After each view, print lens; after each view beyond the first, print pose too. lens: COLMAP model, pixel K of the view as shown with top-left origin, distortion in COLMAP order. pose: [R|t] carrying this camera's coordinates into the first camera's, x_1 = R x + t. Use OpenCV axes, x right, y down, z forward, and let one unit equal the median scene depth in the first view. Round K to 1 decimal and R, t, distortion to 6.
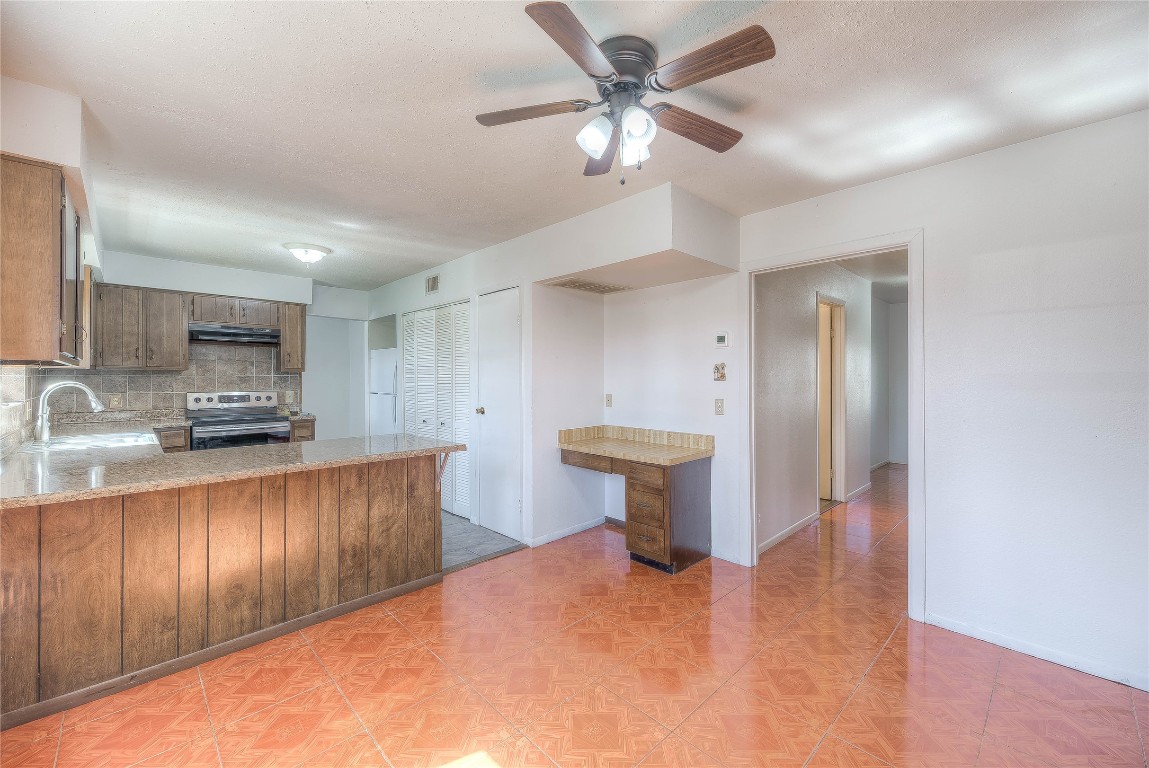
lens RADIAL K [[469.7, 0, 585.6], [0, 469.7, 378.5], [0, 0, 1]] dist [0.003578, -0.000007]
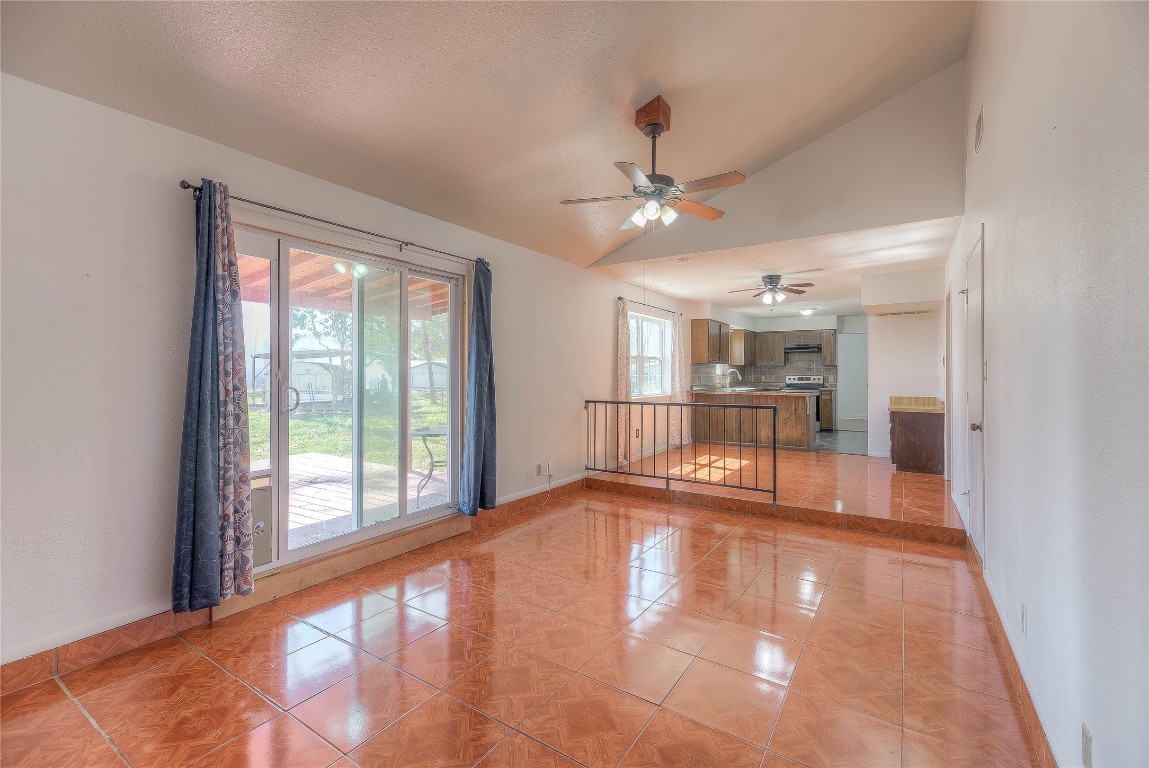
lens RADIAL K [[469.7, 0, 574.8], [0, 469.7, 373.1], [0, 0, 1]] dist [0.003578, -0.000007]
pose [[0.188684, 0.000451, -0.982038, 1.125699], [-0.005169, 0.999986, -0.000534, 0.024102], [0.982024, 0.005177, 0.188684, -0.391348]]
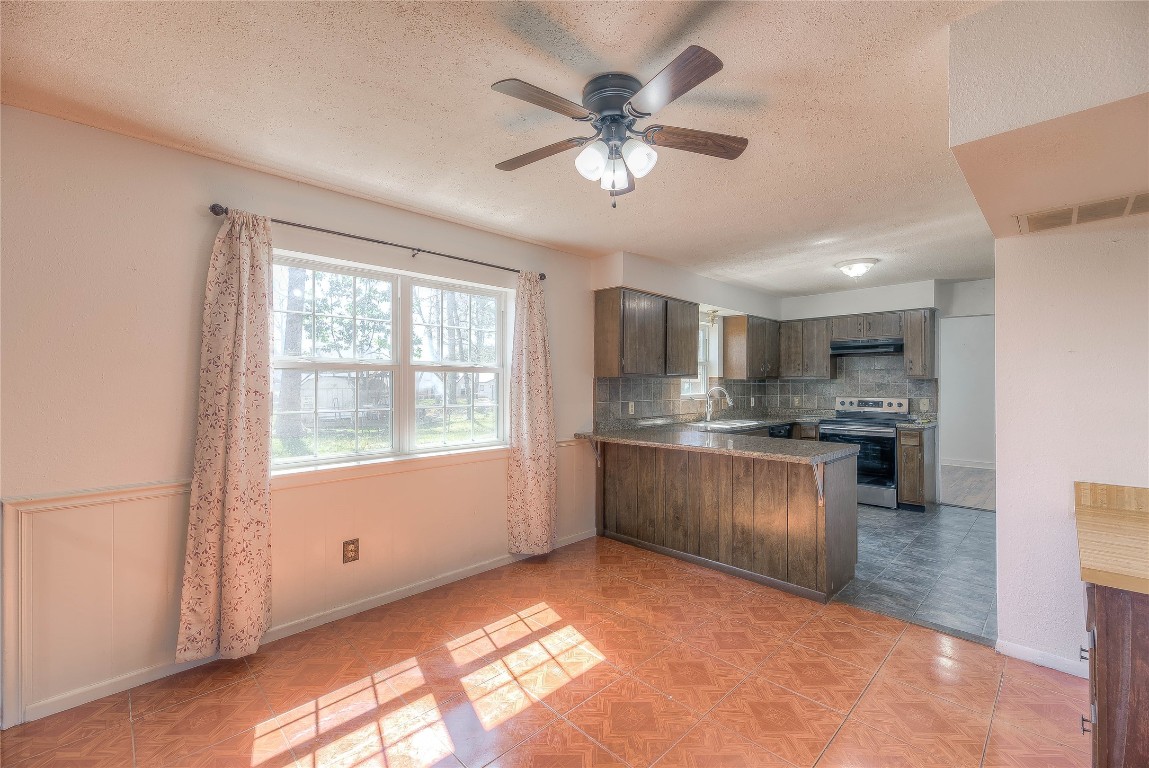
lens RADIAL K [[469.7, 0, 574.0], [0, 469.7, 382.6], [0, 0, 1]] dist [0.003578, -0.000007]
pose [[-0.006644, -0.001927, -0.999976, 0.391884], [-0.001738, 0.999997, -0.001915, -0.004149], [0.999976, 0.001725, -0.006647, 0.309976]]
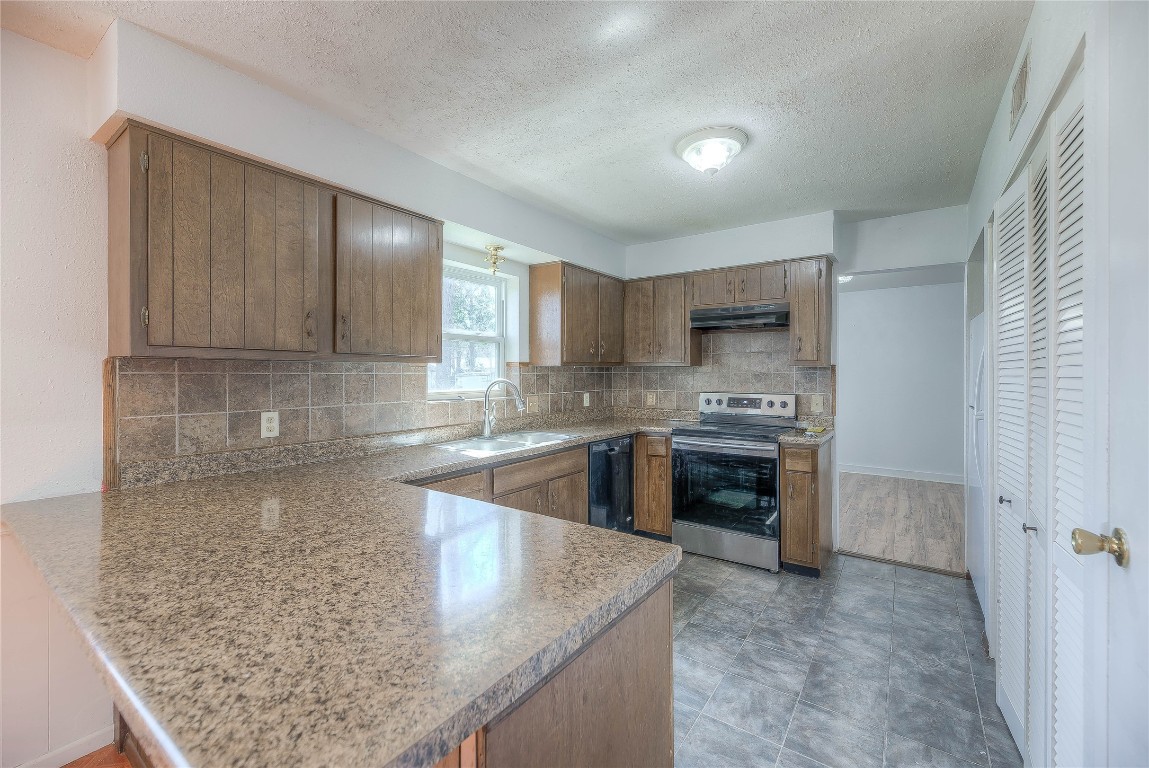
lens RADIAL K [[469.7, 0, 572.7], [0, 469.7, 377.7], [0, 0, 1]] dist [0.003578, -0.000007]
pose [[0.175696, 0.009160, -0.984402, -0.053157], [-0.000970, 0.999958, 0.009131, -0.003591], [0.984444, -0.000649, 0.175697, 0.613354]]
